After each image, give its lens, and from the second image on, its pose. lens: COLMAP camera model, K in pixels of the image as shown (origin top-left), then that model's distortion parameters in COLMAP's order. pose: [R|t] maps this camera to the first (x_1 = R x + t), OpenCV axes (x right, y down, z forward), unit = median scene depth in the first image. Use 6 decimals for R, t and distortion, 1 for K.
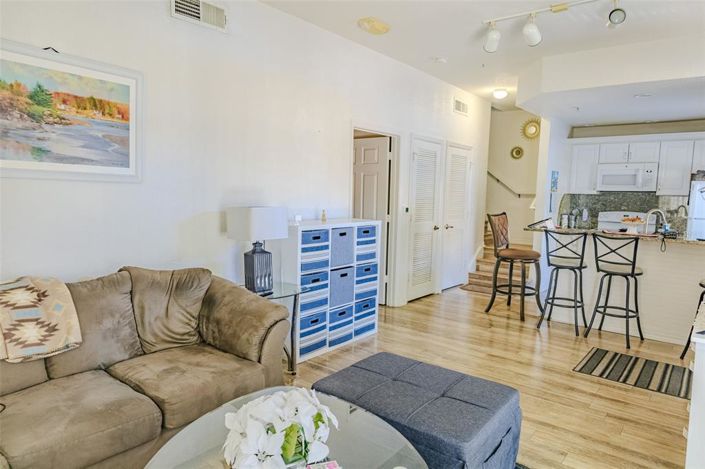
lens RADIAL K [[459.6, 0, 352.4], [0, 459.6, 240.1], [0, 0, 1]] dist [0.018375, 0.000755]
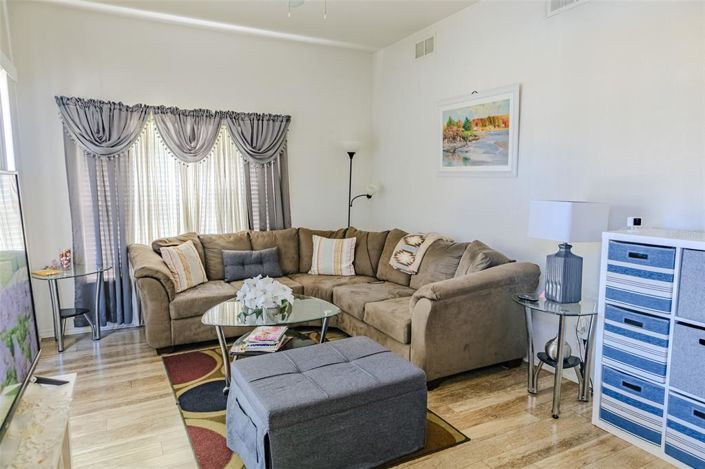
lens RADIAL K [[459.6, 0, 353.8], [0, 459.6, 235.8], [0, 0, 1]] dist [0.018375, 0.000755]
pose [[-0.394826, 0.089907, -0.914346, 0.870699], [-0.105688, 0.984149, 0.142408, -0.107923], [0.912657, 0.152862, -0.379066, 1.179151]]
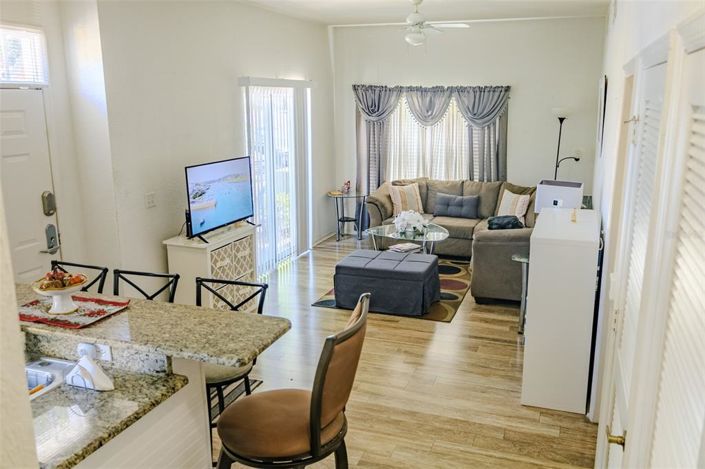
lens RADIAL K [[622.4, 0, 352.2], [0, 622.4, 233.6], [0, 0, 1]] dist [-0.000032, -0.005317]
pose [[-0.947105, 0.048648, -0.317214, 0.902983], [-0.054921, 0.949292, 0.309562, -0.464612], [0.316189, 0.310610, -0.896407, 2.642428]]
